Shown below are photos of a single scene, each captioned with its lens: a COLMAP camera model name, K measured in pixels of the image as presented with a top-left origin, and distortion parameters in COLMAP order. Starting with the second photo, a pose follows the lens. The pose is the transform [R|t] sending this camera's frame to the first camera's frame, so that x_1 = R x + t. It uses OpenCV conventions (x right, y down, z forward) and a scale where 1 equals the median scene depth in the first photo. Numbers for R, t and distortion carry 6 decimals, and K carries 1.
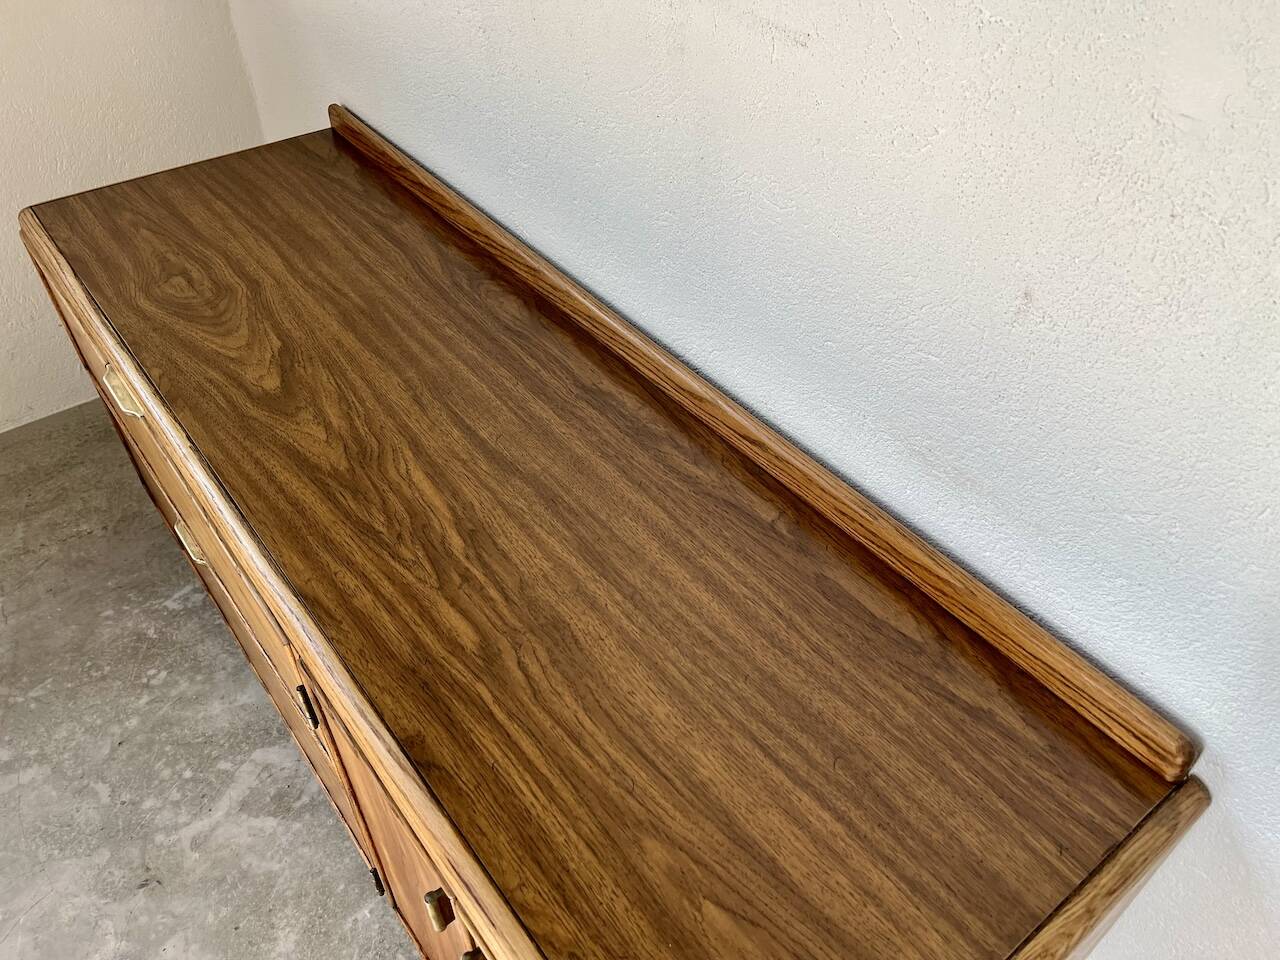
lens RADIAL K [[970.5, 0, 649.5], [0, 970.5, 487.8], [0, 0, 1]] dist [0.060858, -0.073791]
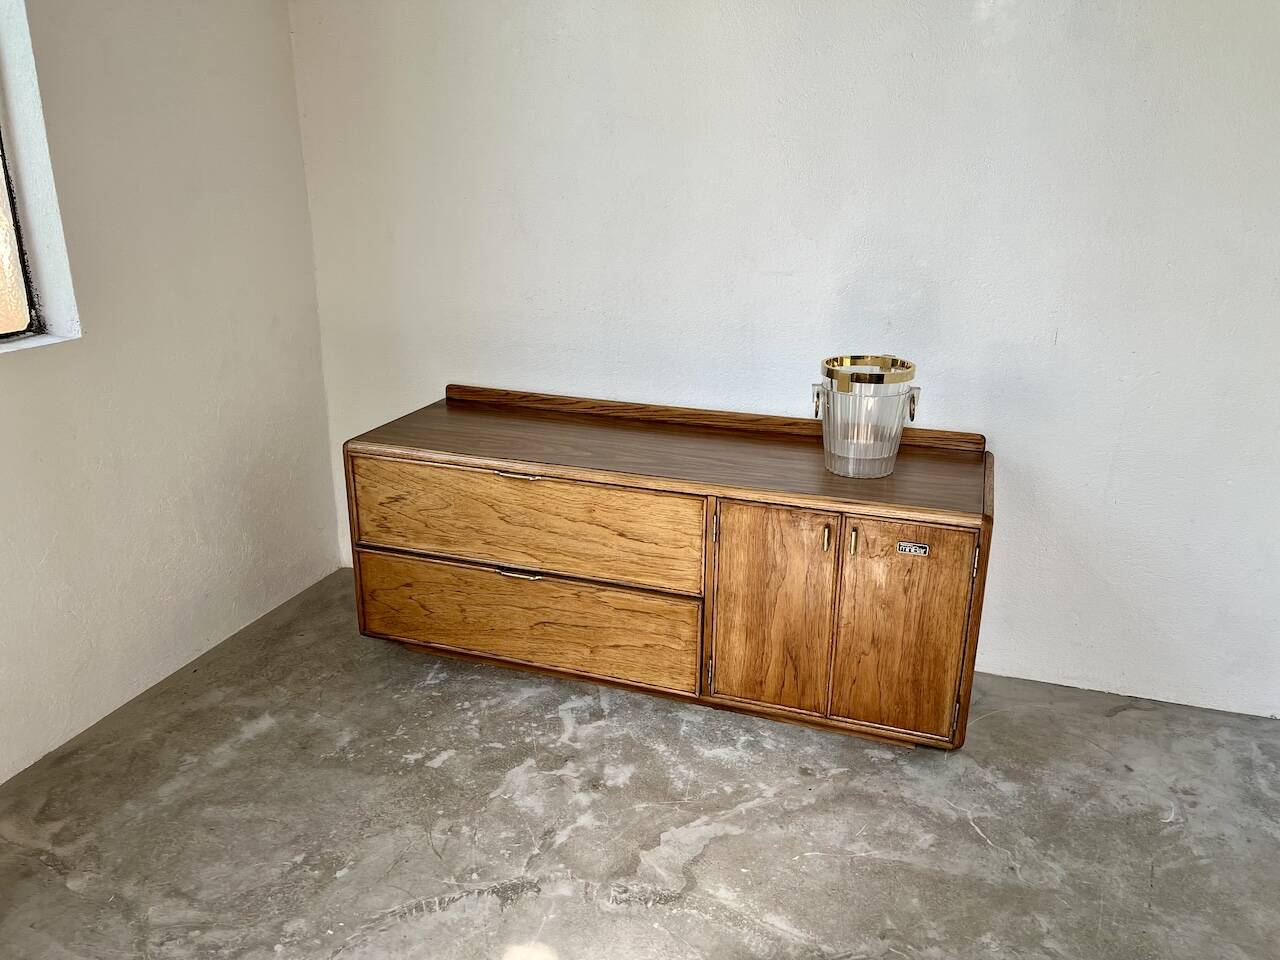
lens RADIAL K [[970.5, 0, 636.8], [0, 970.5, 474.5], [0, 0, 1]] dist [0.060858, -0.073791]
pose [[0.842342, -0.174358, 0.509960, -1.272333], [0.370515, 0.874494, -0.313016, 0.585391], [-0.391380, 0.452614, 0.801225, -0.665232]]
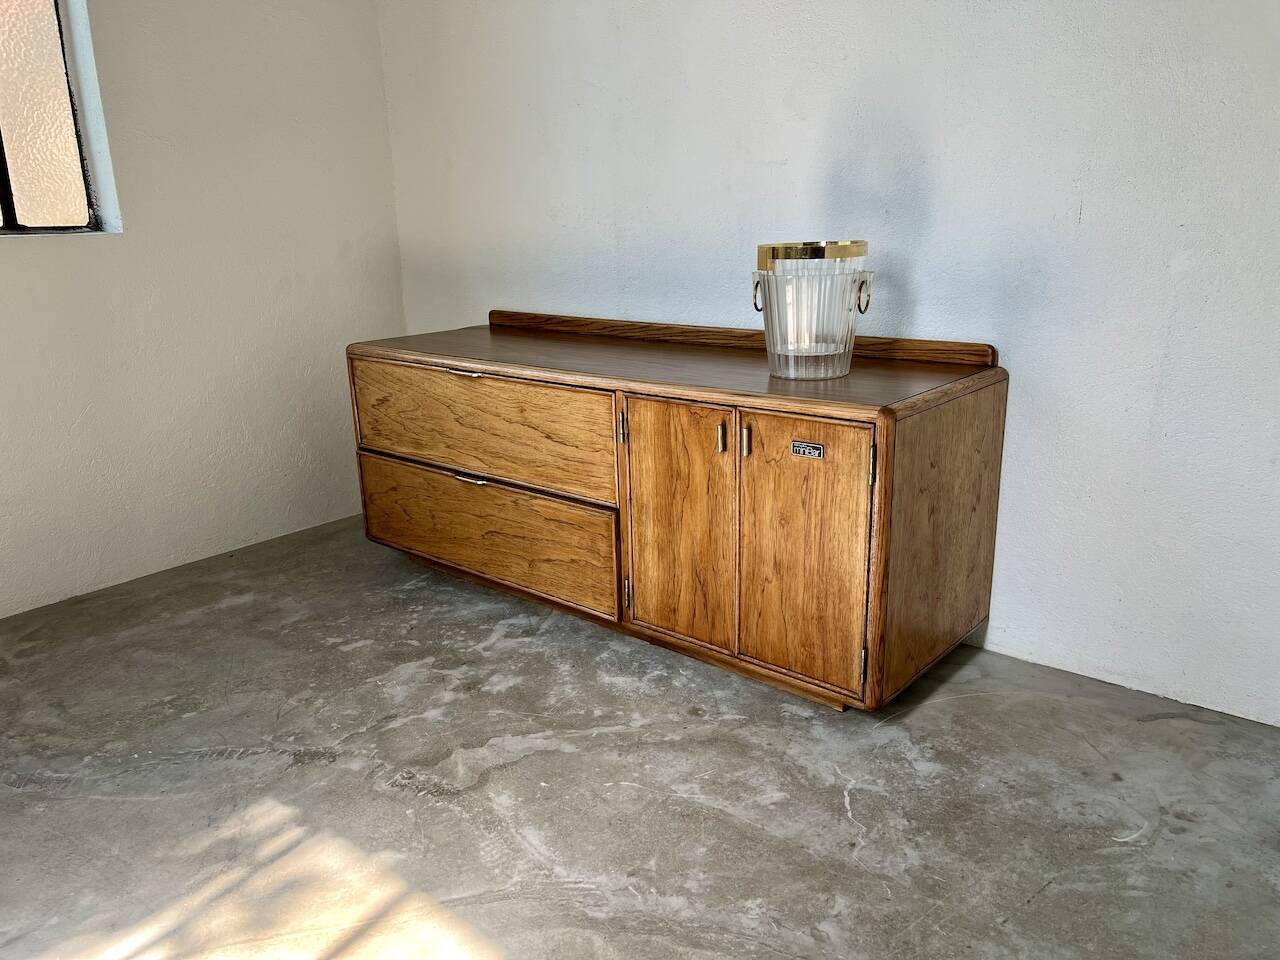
lens RADIAL K [[970.5, 0, 631.5], [0, 970.5, 481.6], [0, 0, 1]] dist [0.060858, -0.073791]
pose [[0.981325, -0.089360, 0.170339, -0.526151], [0.157937, 0.879804, -0.448331, 0.968990], [-0.109802, 0.466861, 0.877487, -0.617660]]
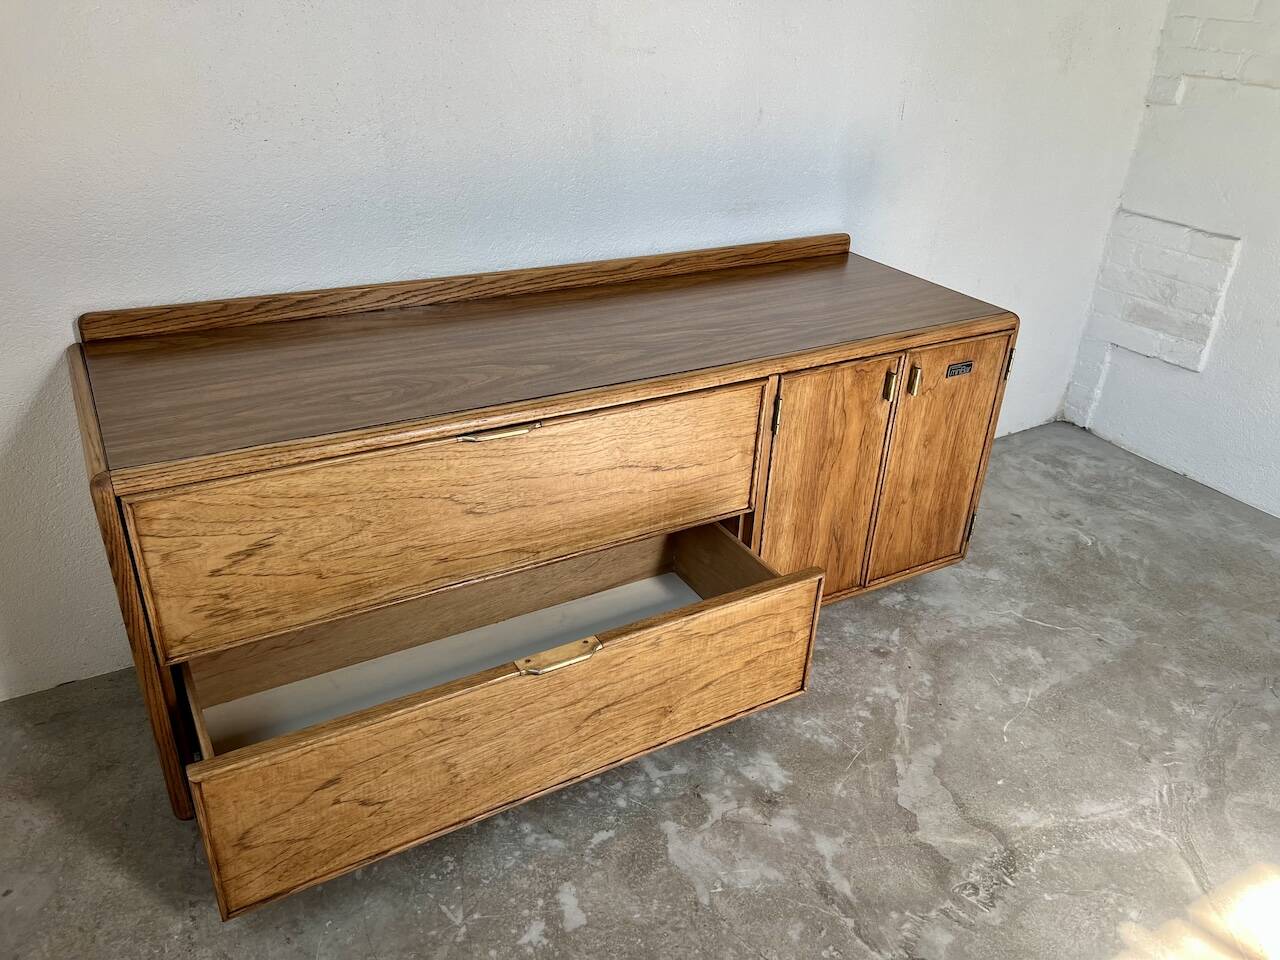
lens RADIAL K [[970.5, 0, 652.6], [0, 970.5, 489.3], [0, 0, 1]] dist [0.060858, -0.073791]
pose [[0.135777, -0.474693, 0.869615, -1.476468], [0.647870, 0.706606, 0.284557, -0.247236], [-0.749552, 0.524762, 0.403481, 0.397257]]
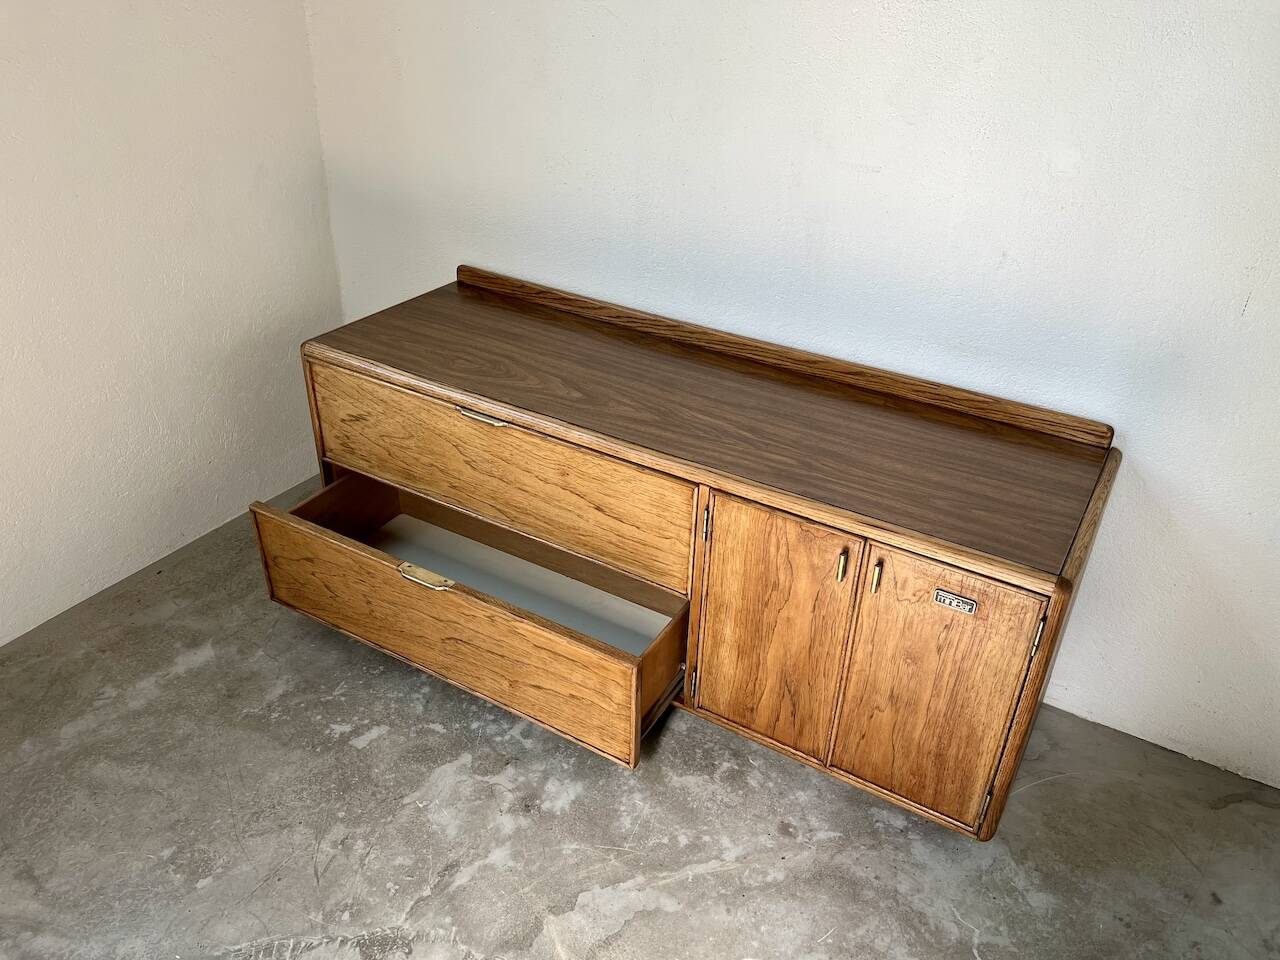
lens RADIAL K [[970.5, 0, 648.8], [0, 970.5, 486.5], [0, 0, 1]] dist [0.060858, -0.073791]
pose [[0.932655, -0.165805, 0.320413, -0.764622], [0.228852, 0.958475, -0.170156, 0.329844], [-0.278895, 0.232024, 0.931870, -0.515354]]
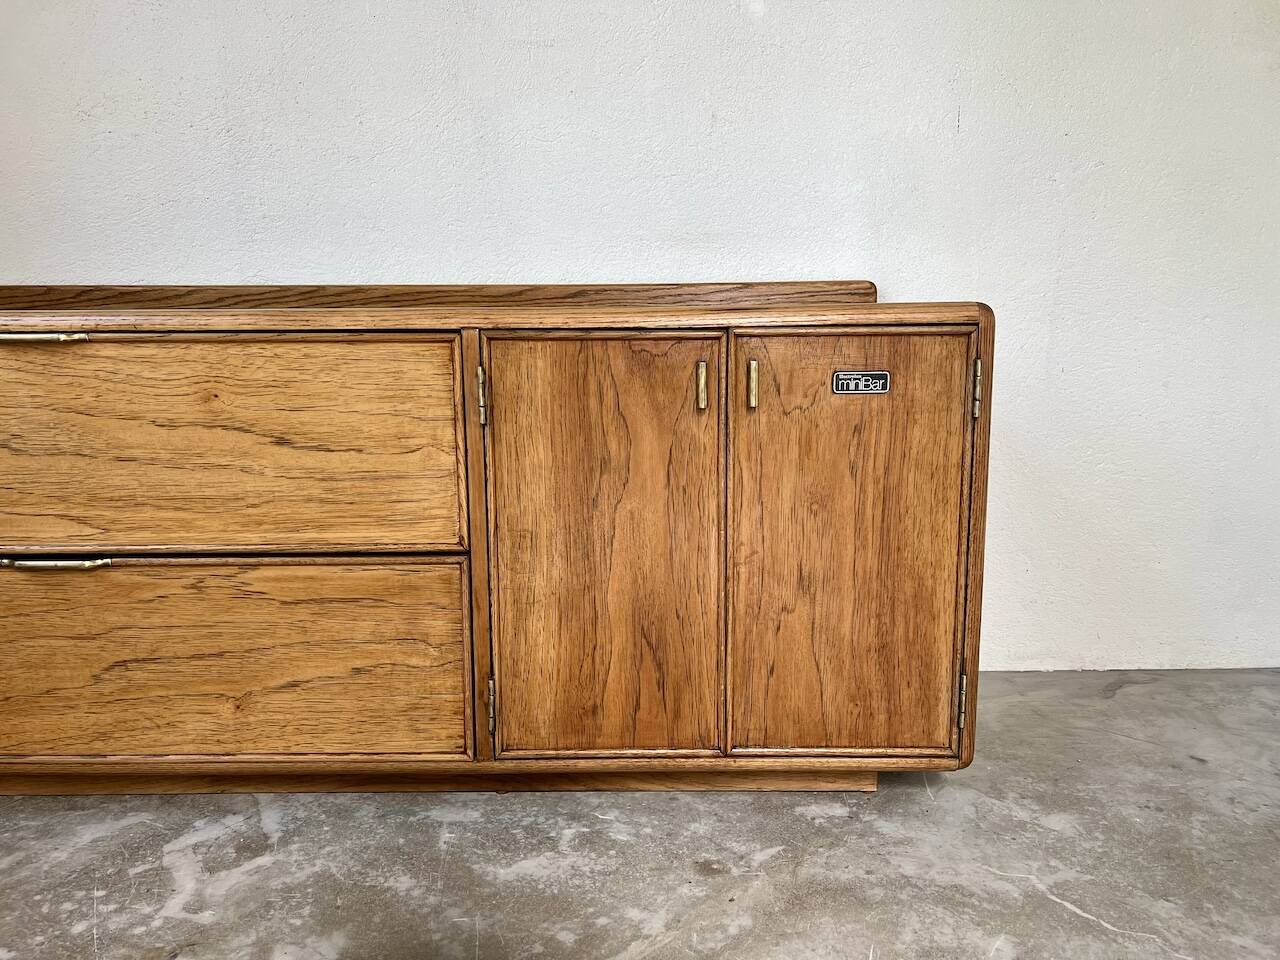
lens RADIAL K [[970.5, 0, 642.3], [0, 970.5, 485.1], [0, 0, 1]] dist [0.060858, -0.073791]
pose [[0.620484, -0.143698, 0.770941, -0.863108], [0.548757, 0.781851, -0.295929, 0.574095], [-0.560237, 0.606679, 0.563982, 0.217928]]
